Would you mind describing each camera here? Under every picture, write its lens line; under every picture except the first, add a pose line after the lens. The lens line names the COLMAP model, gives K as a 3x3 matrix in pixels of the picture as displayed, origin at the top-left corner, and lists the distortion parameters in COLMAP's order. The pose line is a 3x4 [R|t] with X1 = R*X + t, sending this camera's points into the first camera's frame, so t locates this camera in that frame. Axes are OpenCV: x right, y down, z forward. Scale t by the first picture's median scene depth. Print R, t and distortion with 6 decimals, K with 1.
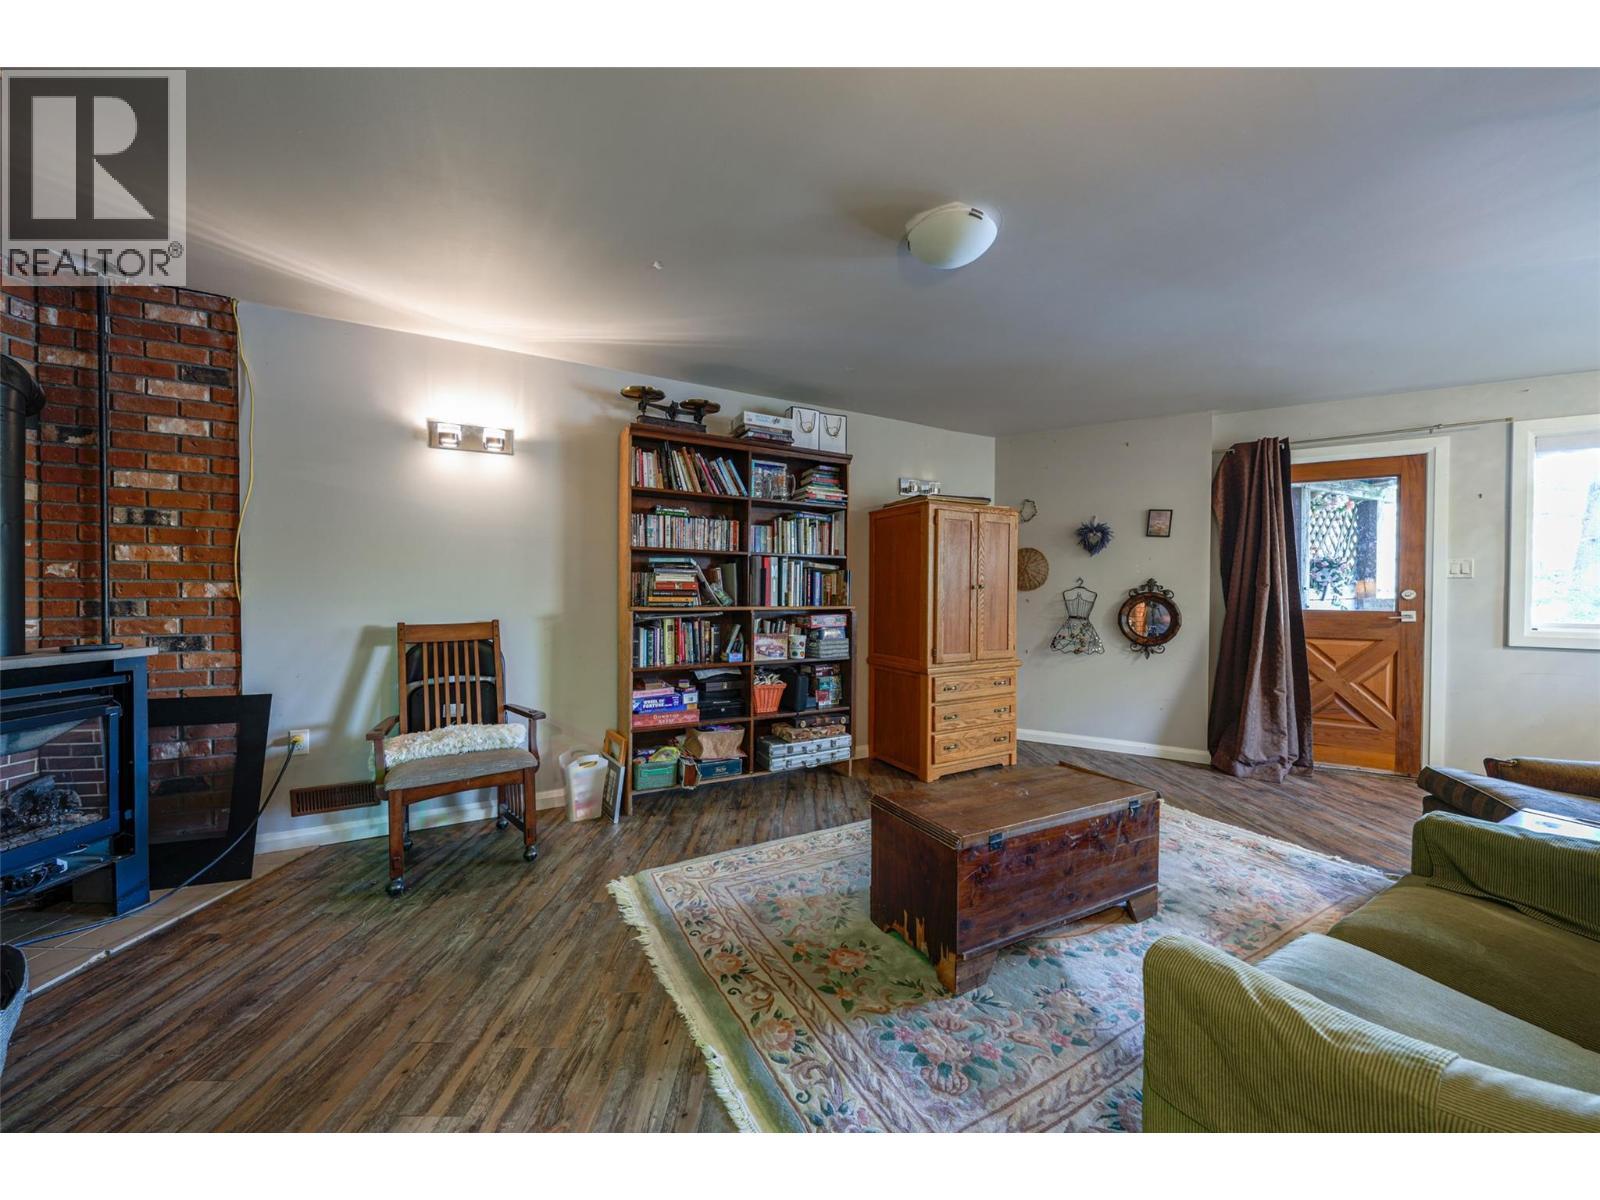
lens RADIAL K [[608.1, 0, 800.0], [0, 608.1, 600.0], [0, 0, 1]] dist [-0.000577, -0.000268]
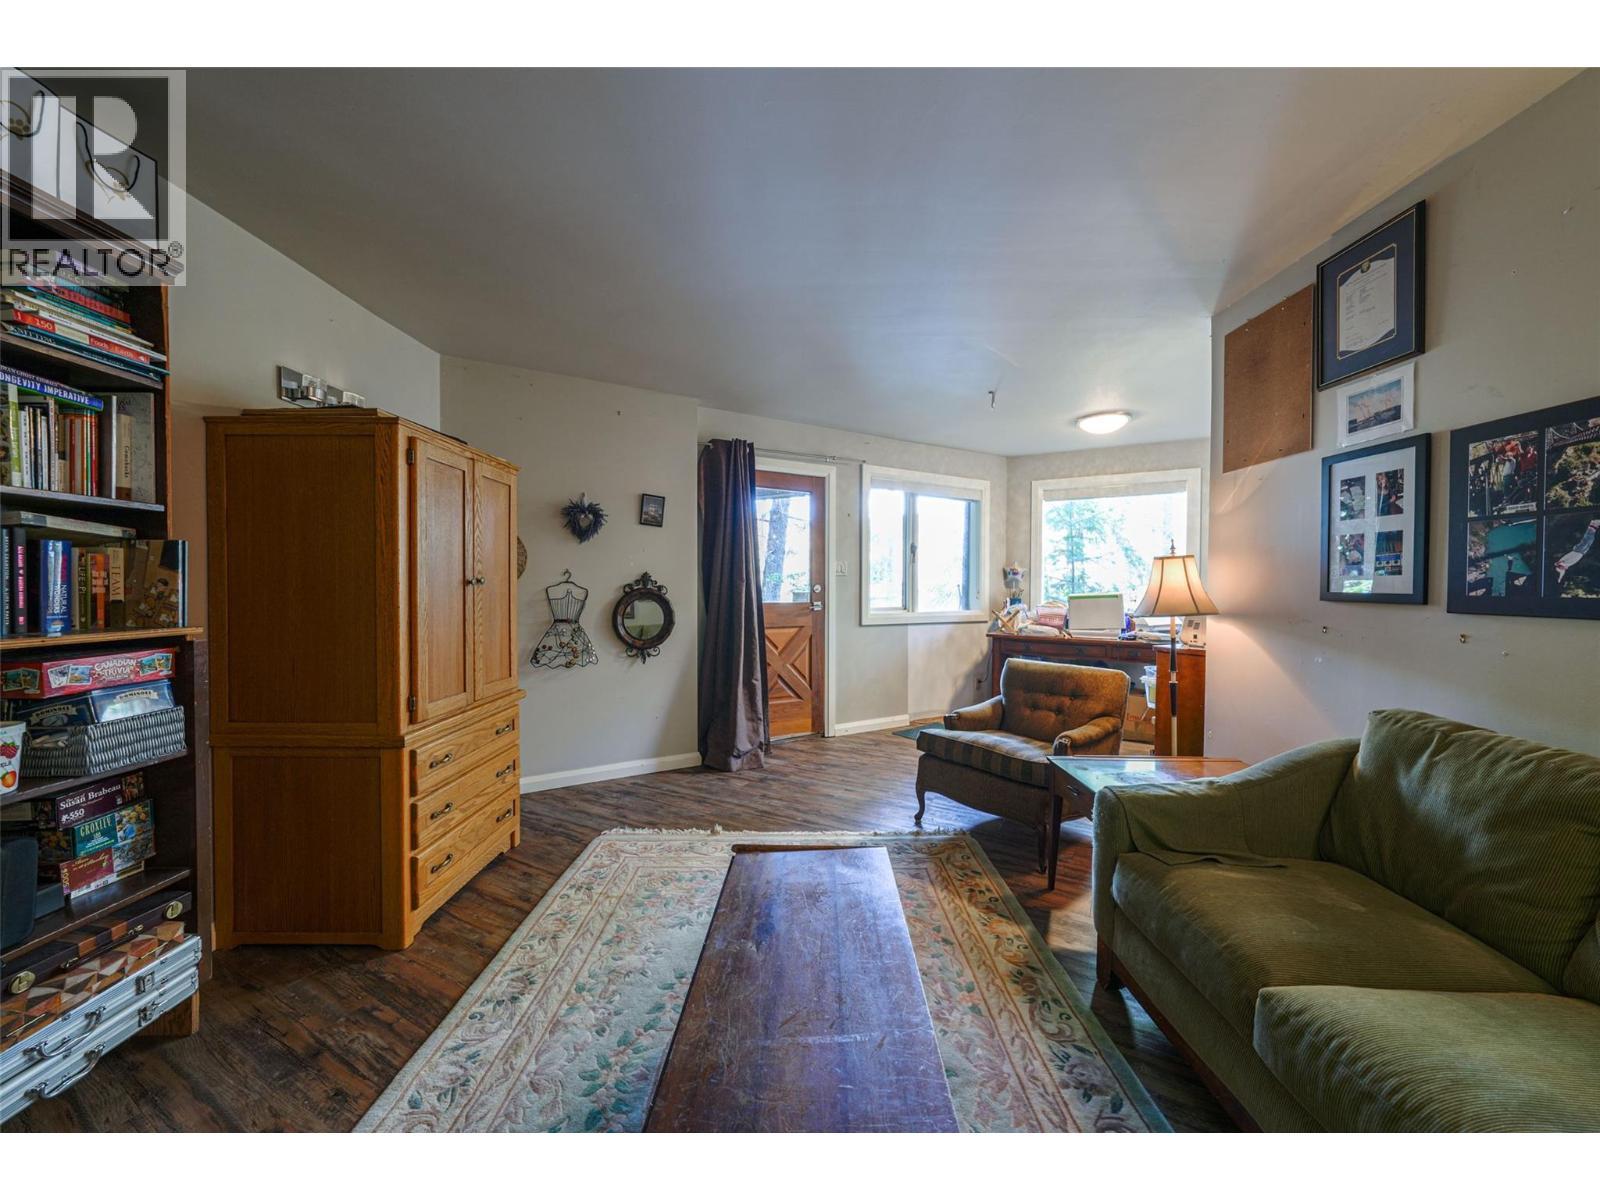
lens RADIAL K [[583.3, 0, 795.2], [0, 583.3, 595.9], [0, 0, 1]] dist [0.000293, -0.000365]
pose [[0.471277, -0.019559, 0.881768, -0.071717], [0.012936, 0.999800, 0.015263, -0.012150], [-0.881890, 0.004213, 0.471436, 0.441371]]
